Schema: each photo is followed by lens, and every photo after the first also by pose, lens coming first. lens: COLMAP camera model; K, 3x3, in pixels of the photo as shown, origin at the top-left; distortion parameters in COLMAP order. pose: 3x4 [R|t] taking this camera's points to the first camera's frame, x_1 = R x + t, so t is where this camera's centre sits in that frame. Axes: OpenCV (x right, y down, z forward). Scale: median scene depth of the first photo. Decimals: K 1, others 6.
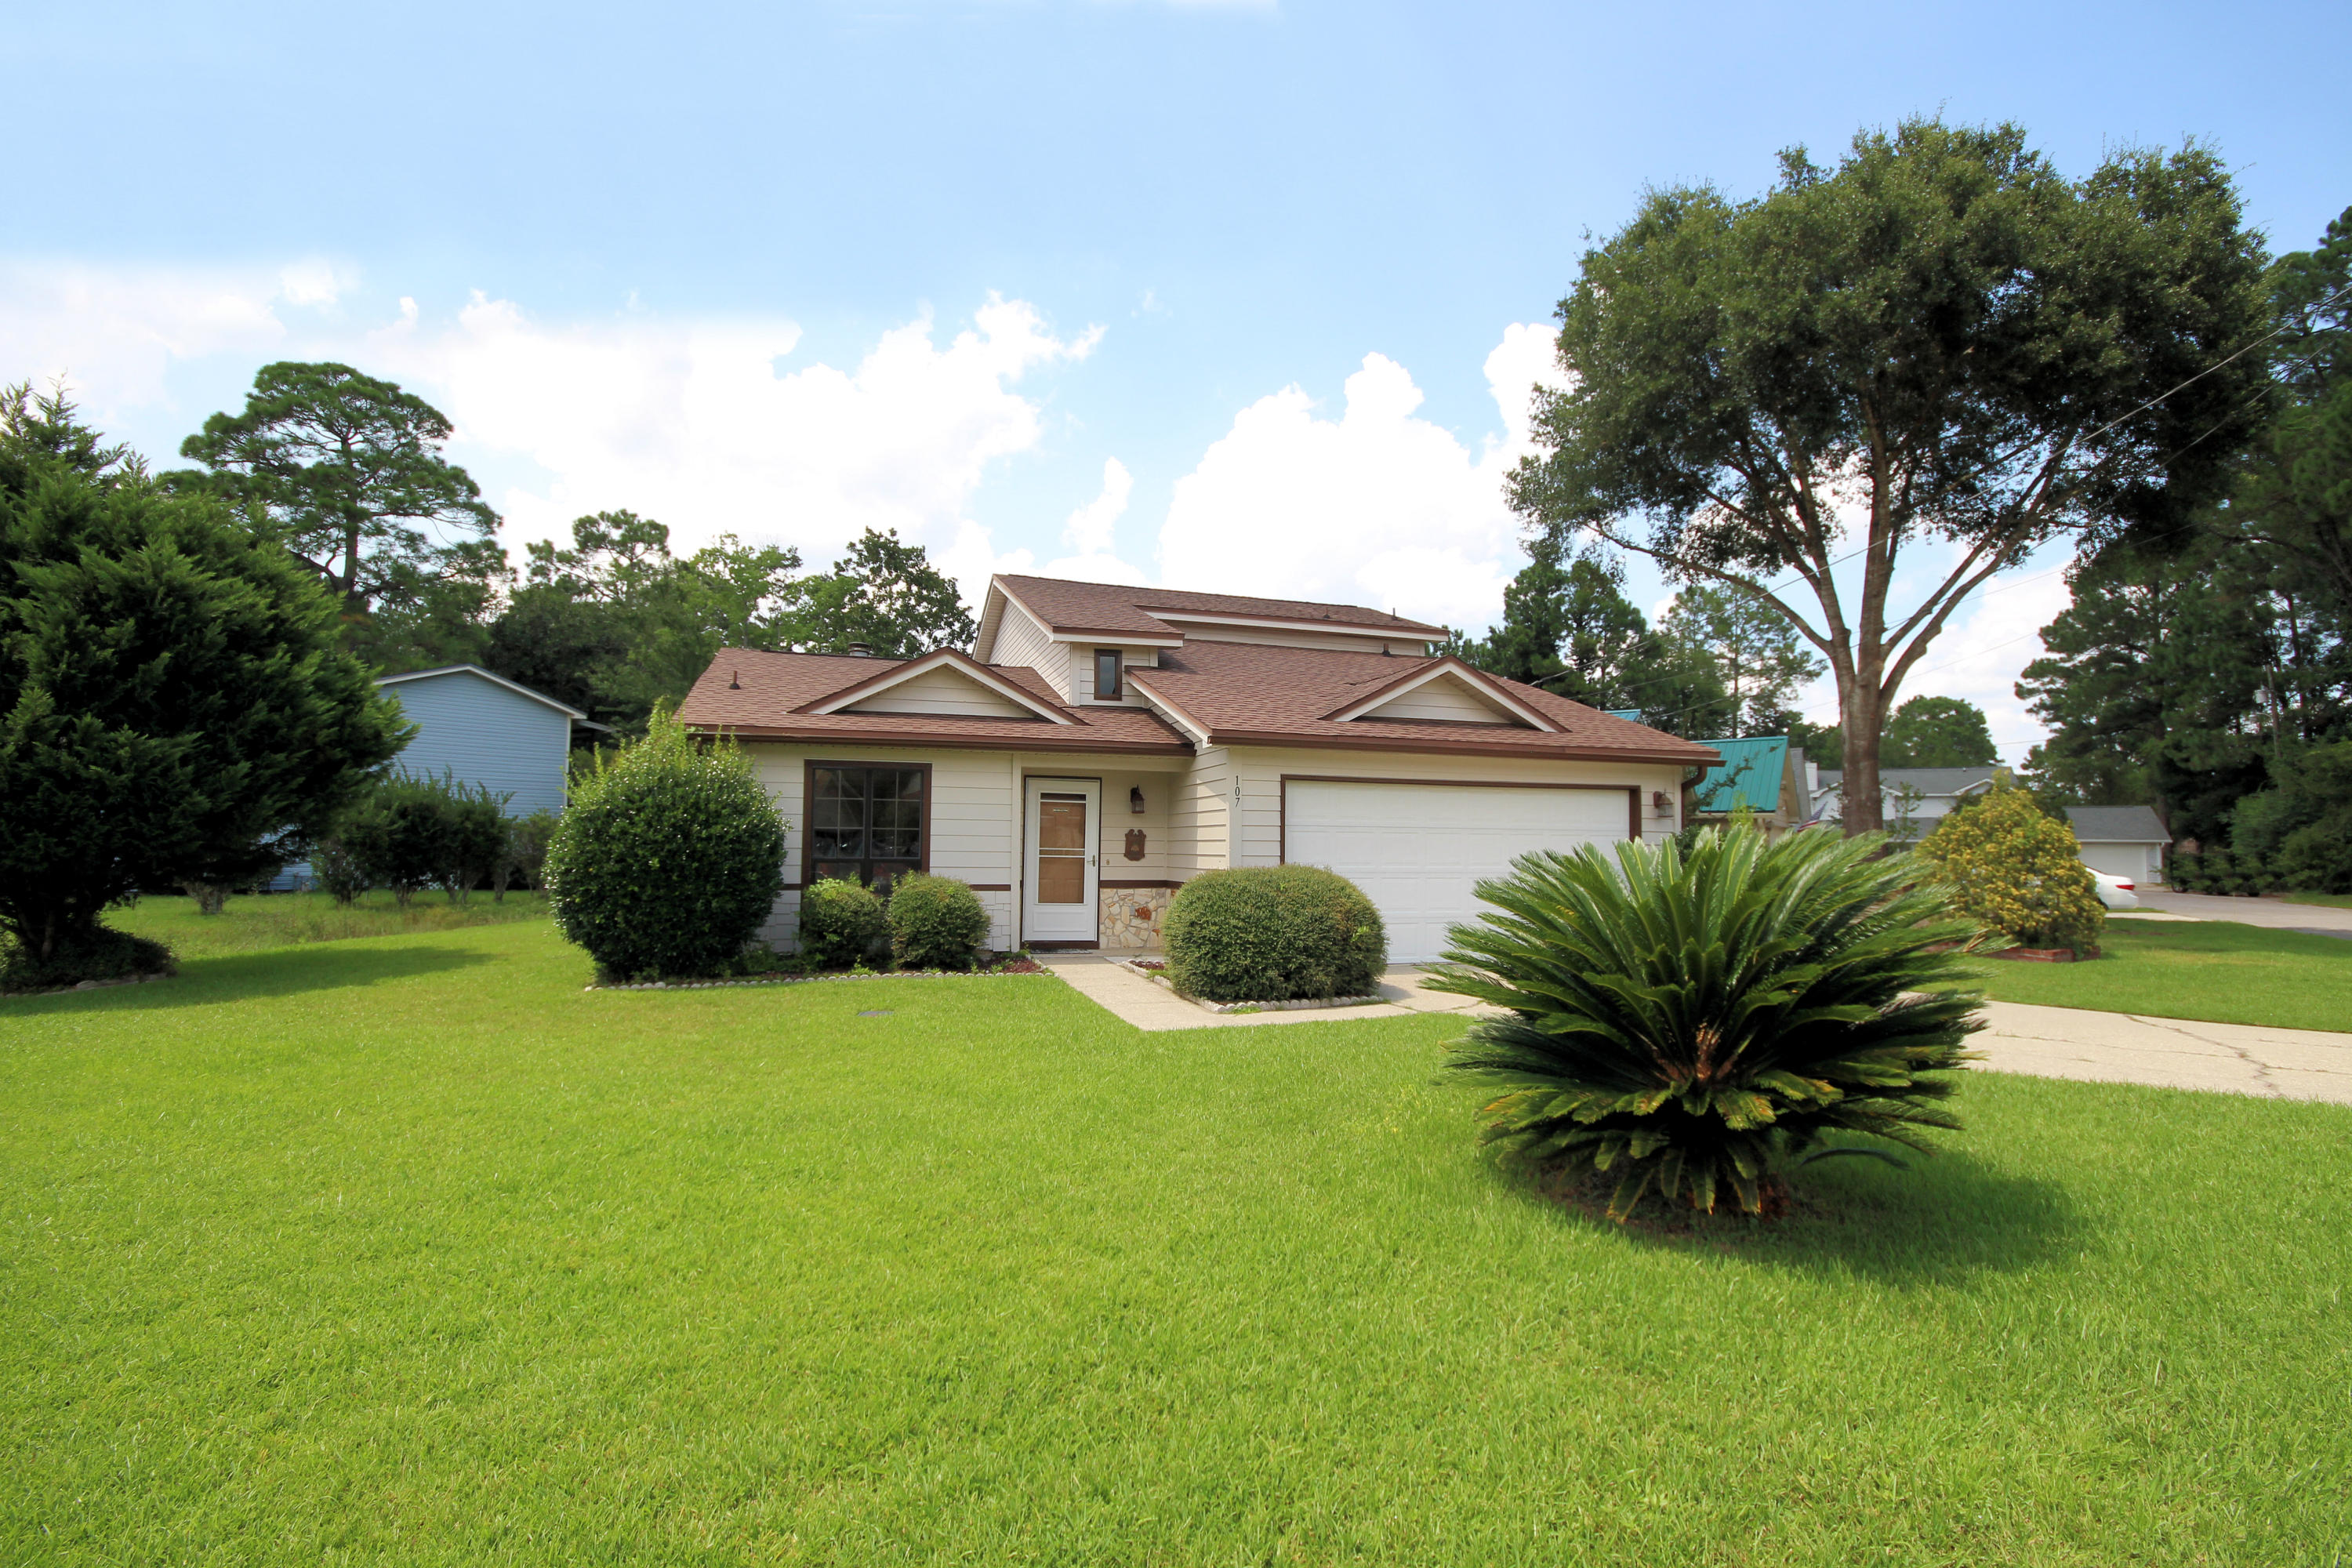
lens RADIAL K [[1072.3, 0, 1205.8], [0, 1072.3, 783.4], [0, 0, 1]] dist [0.017920, -0.017895]
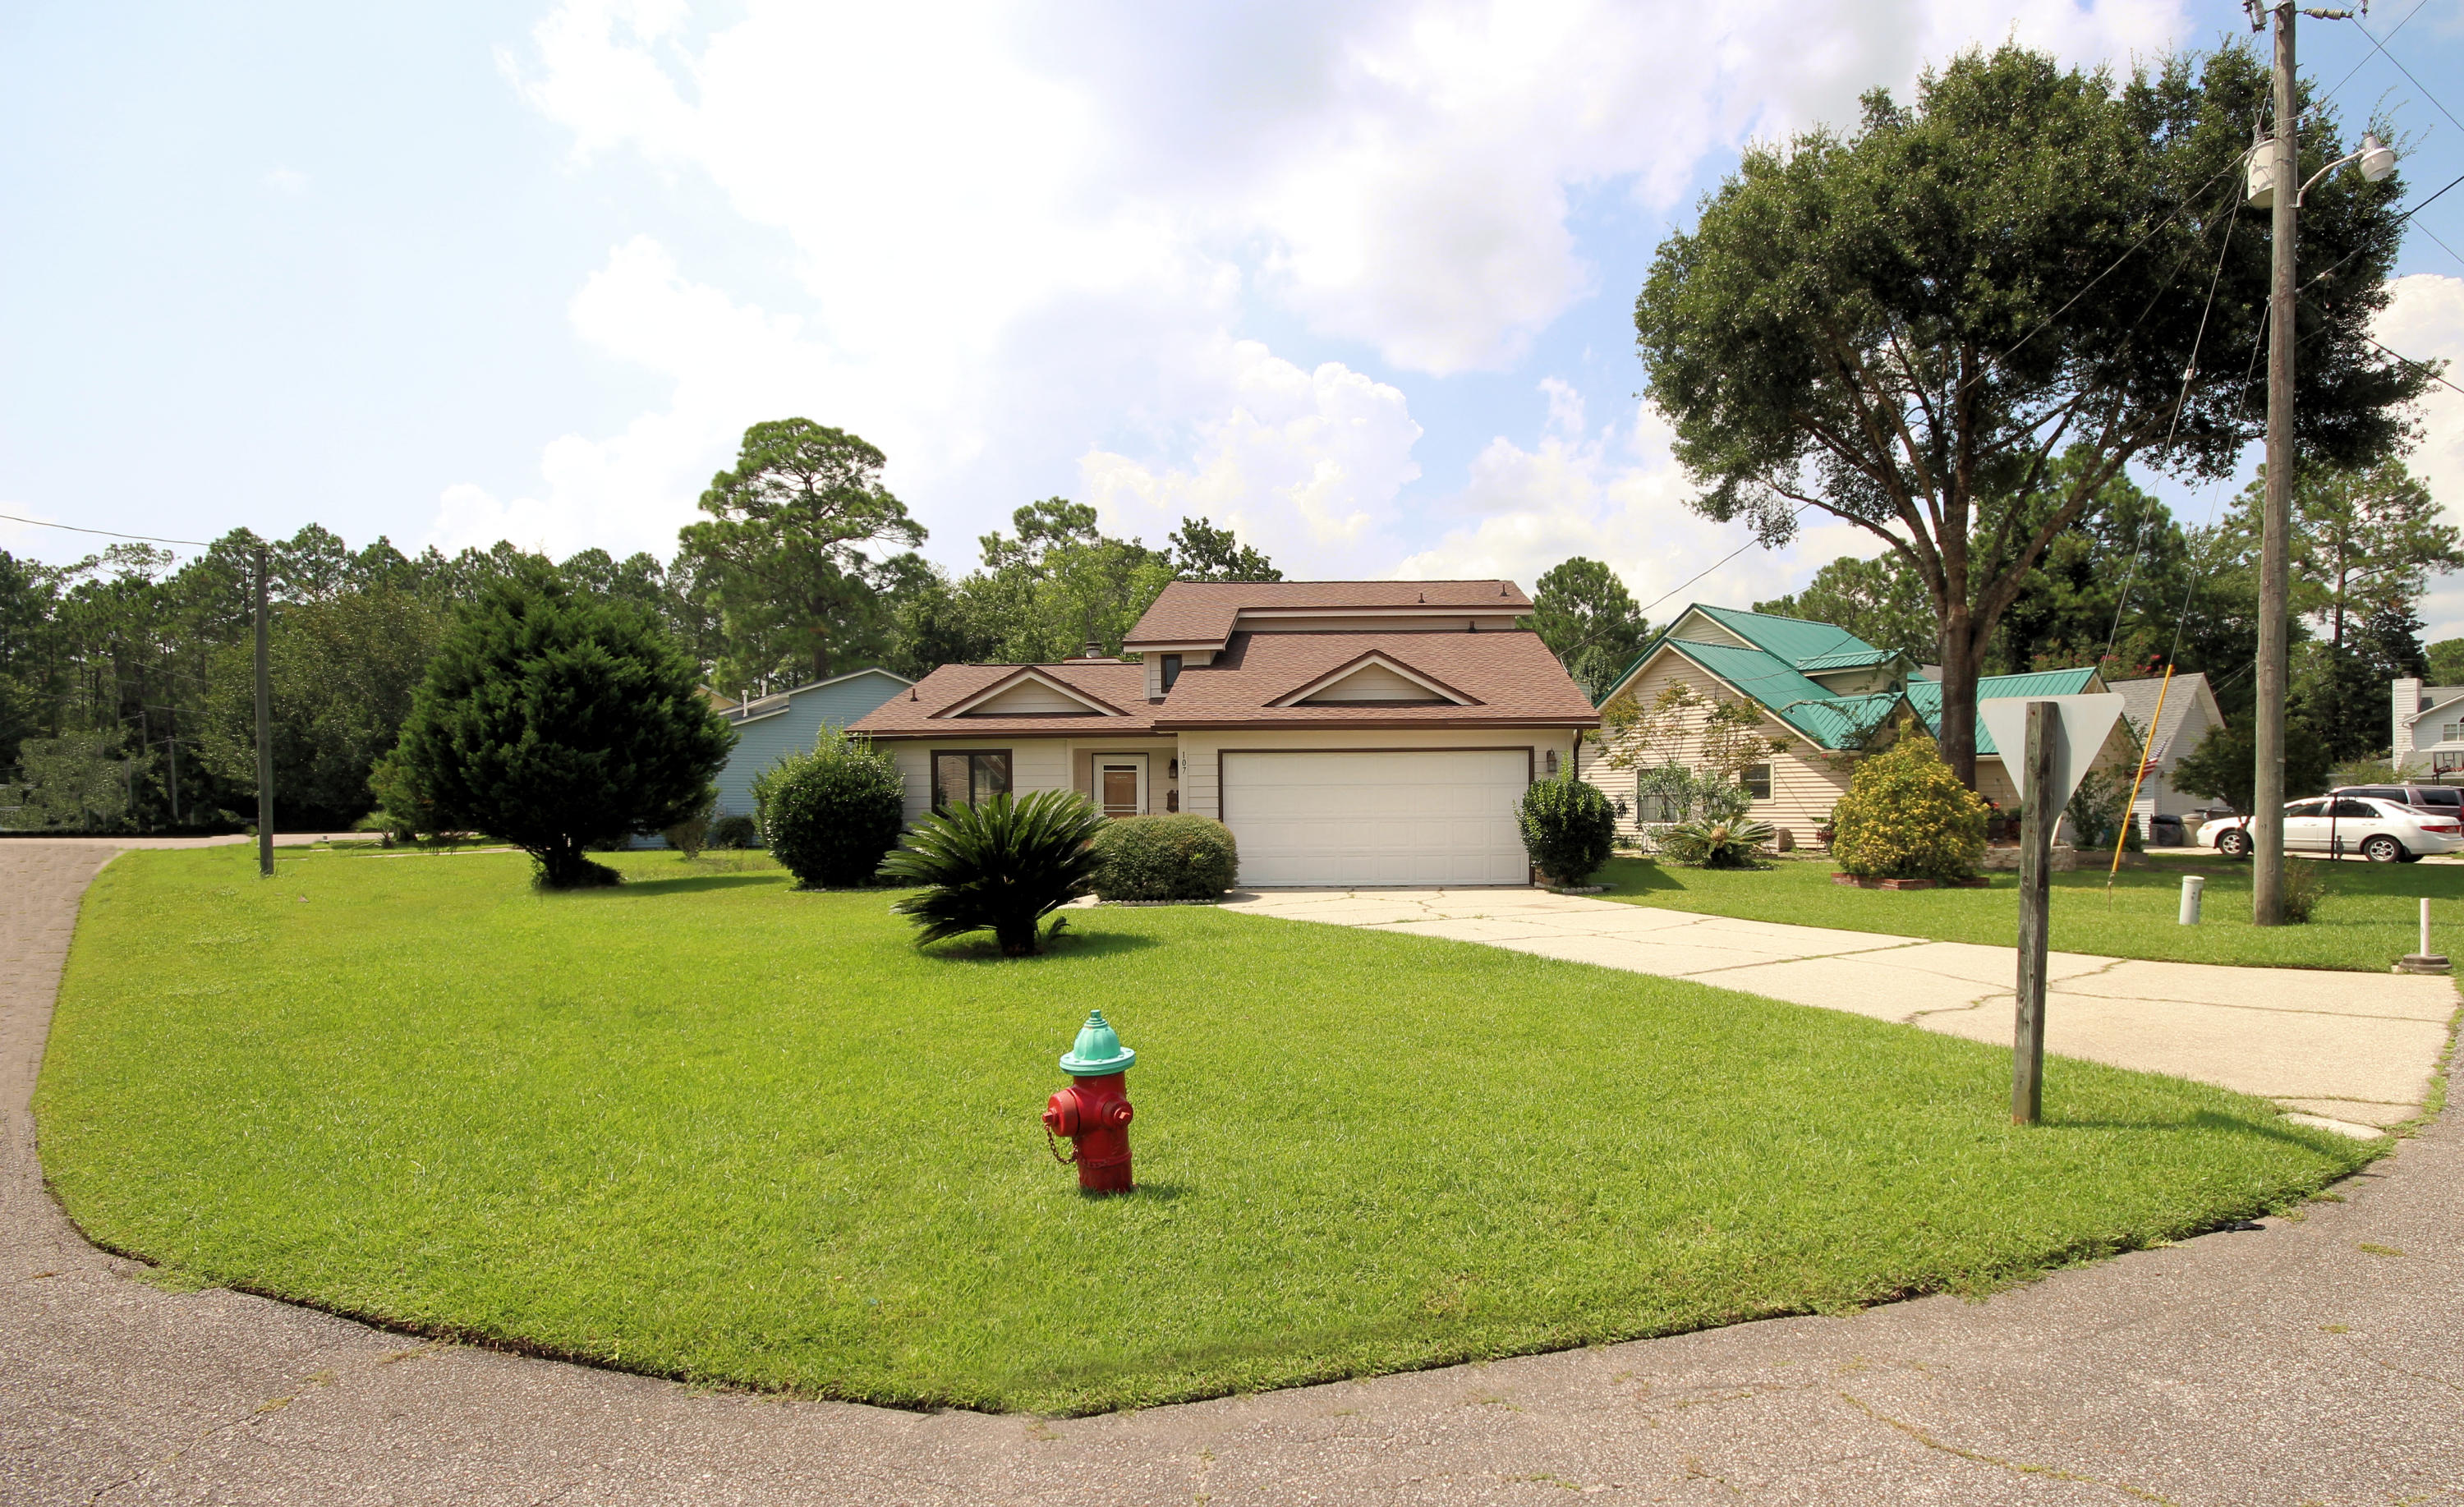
lens RADIAL K [[1191.4, 0, 1352.2], [0, 1191.4, 814.0], [0, 0, 1]] dist [0.000694, 0.000137]
pose [[0.949792, -0.014101, -0.312563, 0.594751], [0.035966, 0.997282, 0.064299, -0.015236], [0.310807, -0.072312, 0.947718, -0.349283]]
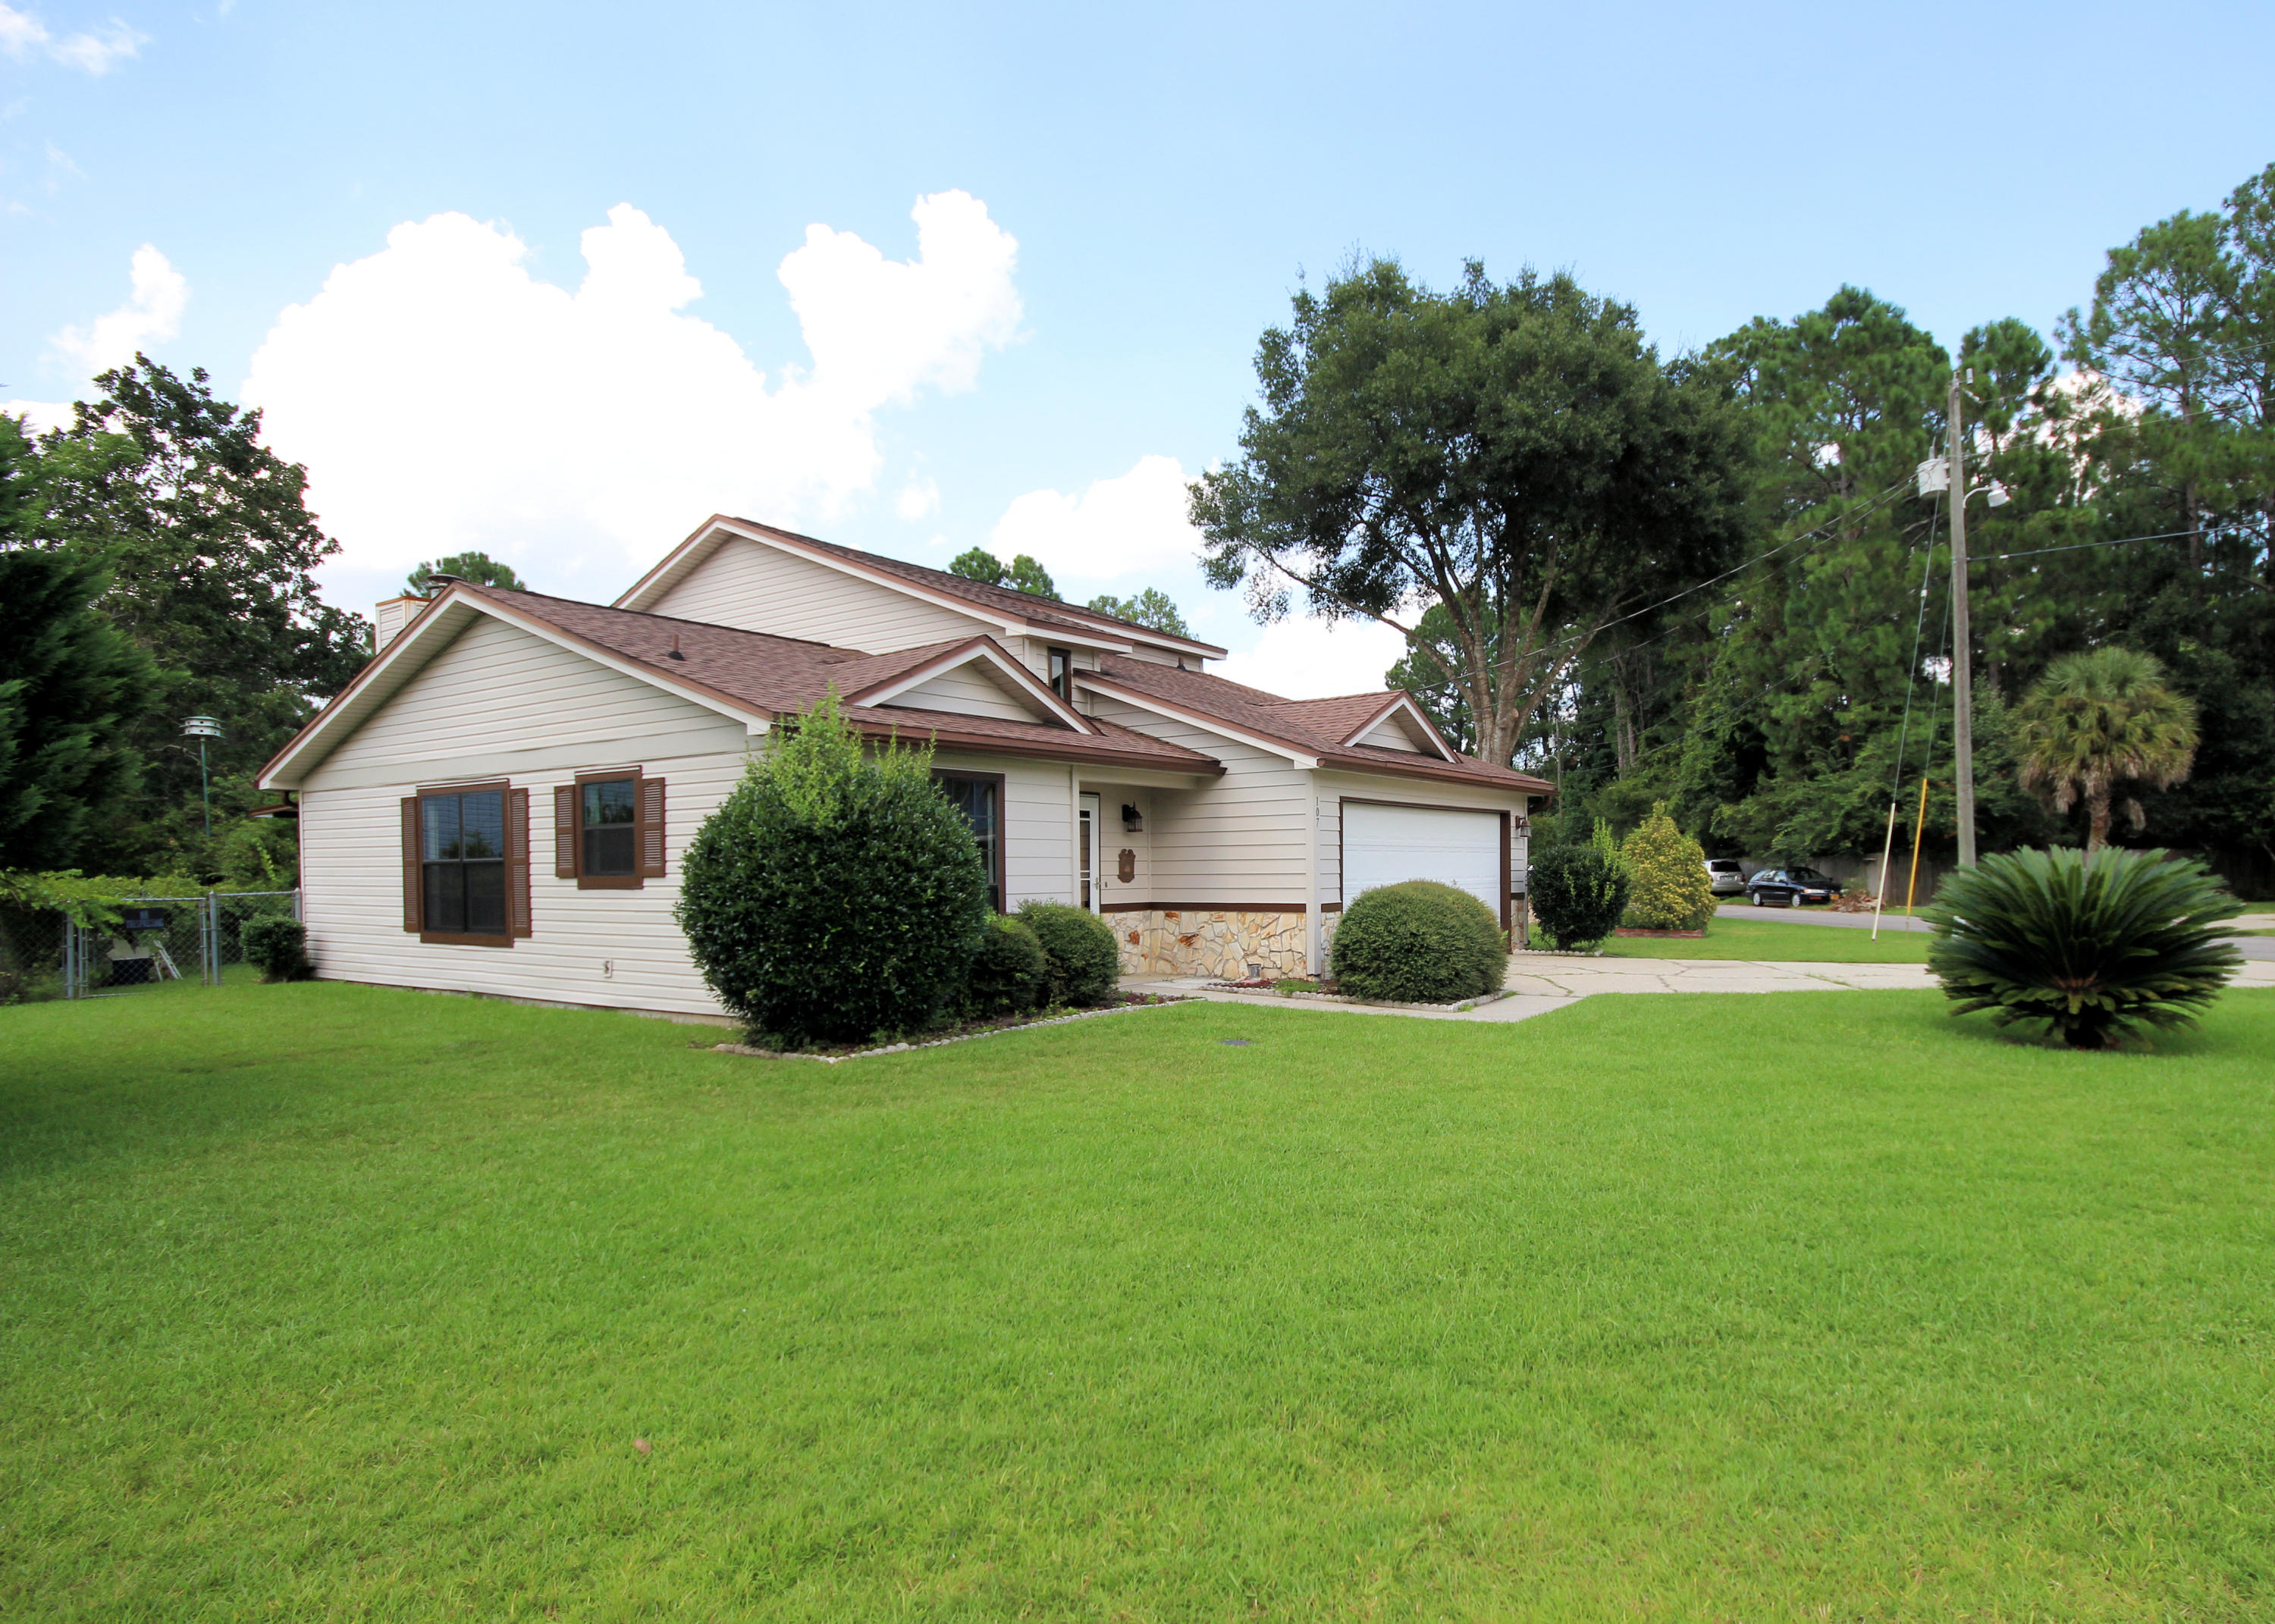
lens RADIAL K [[1236.2, 0, 1363.7], [0, 1236.2, 858.2], [0, 0, 1]] dist [-0.011995, -0.000598]
pose [[0.762718, -0.010387, 0.646648, -0.579339], [-0.023131, 0.998793, 0.043326, -0.000665], [-0.646318, -0.048003, 0.761557, 0.045031]]
